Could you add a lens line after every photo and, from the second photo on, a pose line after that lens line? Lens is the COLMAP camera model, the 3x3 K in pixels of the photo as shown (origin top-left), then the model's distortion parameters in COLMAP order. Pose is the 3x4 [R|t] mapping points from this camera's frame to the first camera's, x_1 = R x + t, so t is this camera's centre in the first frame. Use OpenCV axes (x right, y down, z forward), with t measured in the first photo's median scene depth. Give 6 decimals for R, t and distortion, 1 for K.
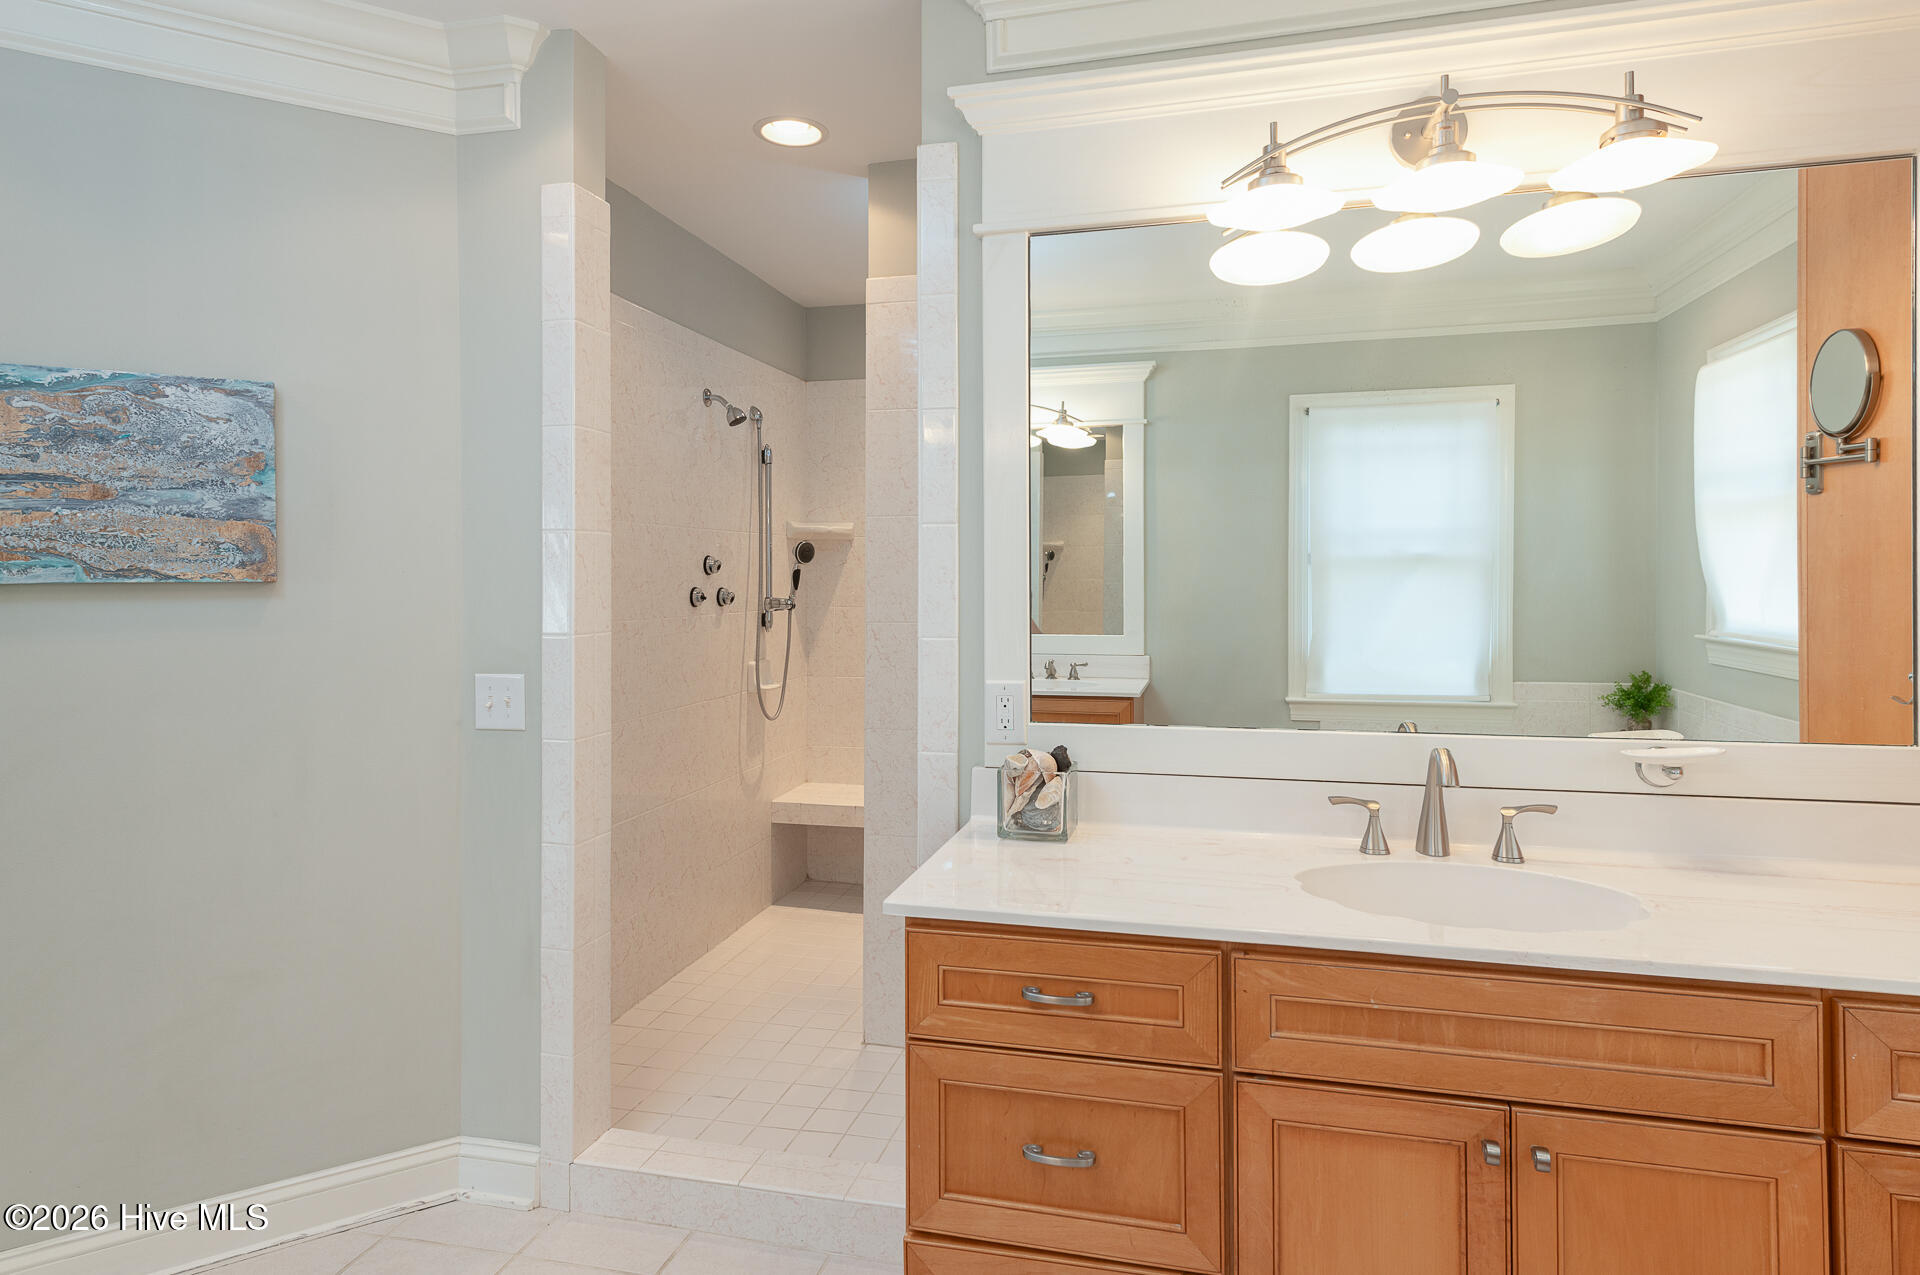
lens RADIAL K [[1040.7, 0, 960.3], [0, 1040.7, 571.6], [0, 0, 1]] dist [0.002774, 0.000897]
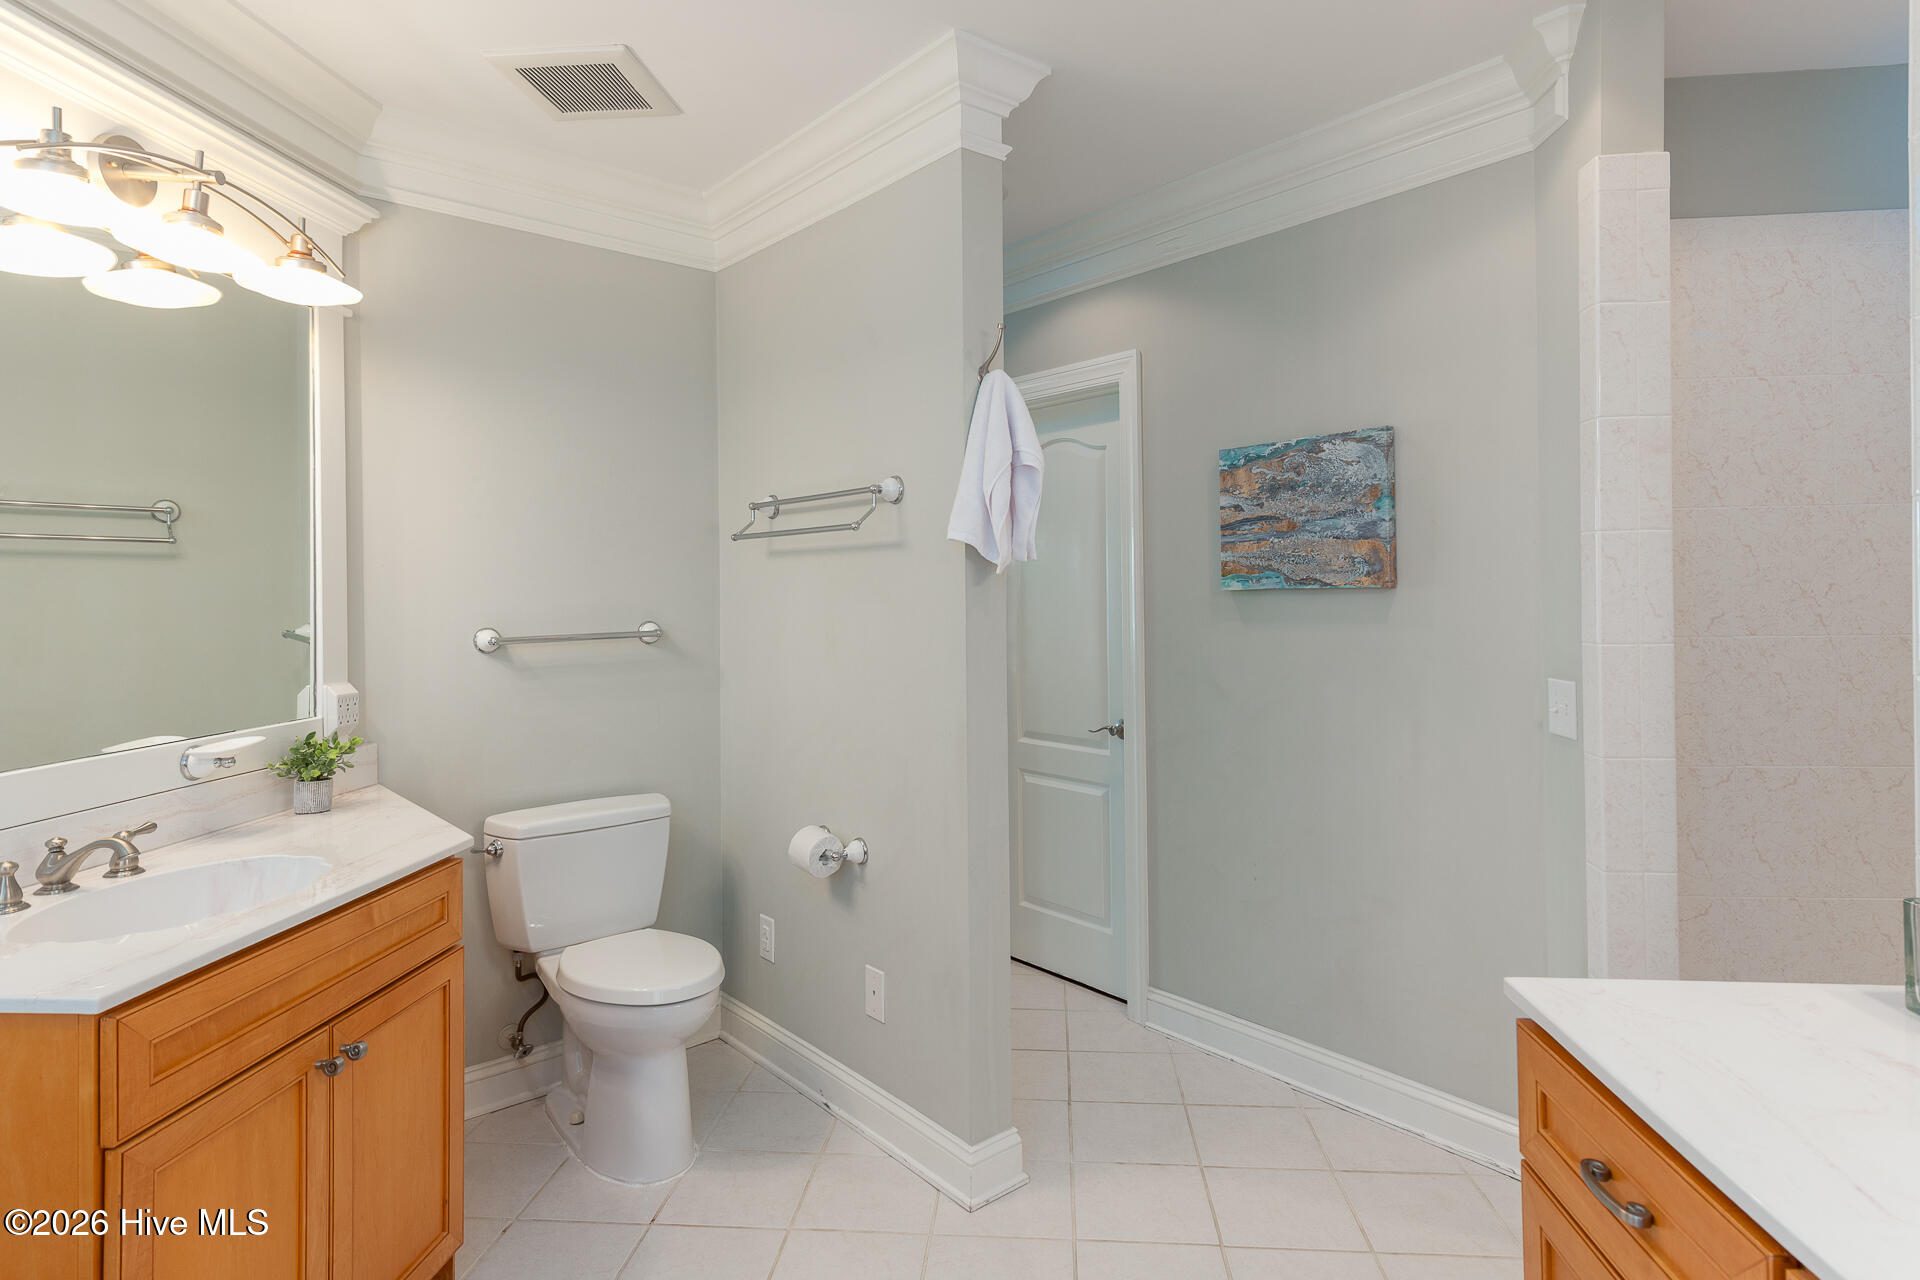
lens RADIAL K [[1040.7, 0, 960.3], [0, 1040.7, 574.1], [0, 0, 1]] dist [0.002774, 0.000897]
pose [[0.154796, -0.013868, -0.987849, 0.483662], [0.018607, 0.999765, -0.011120, -0.001590], [0.987771, -0.016659, 0.155017, 0.309705]]
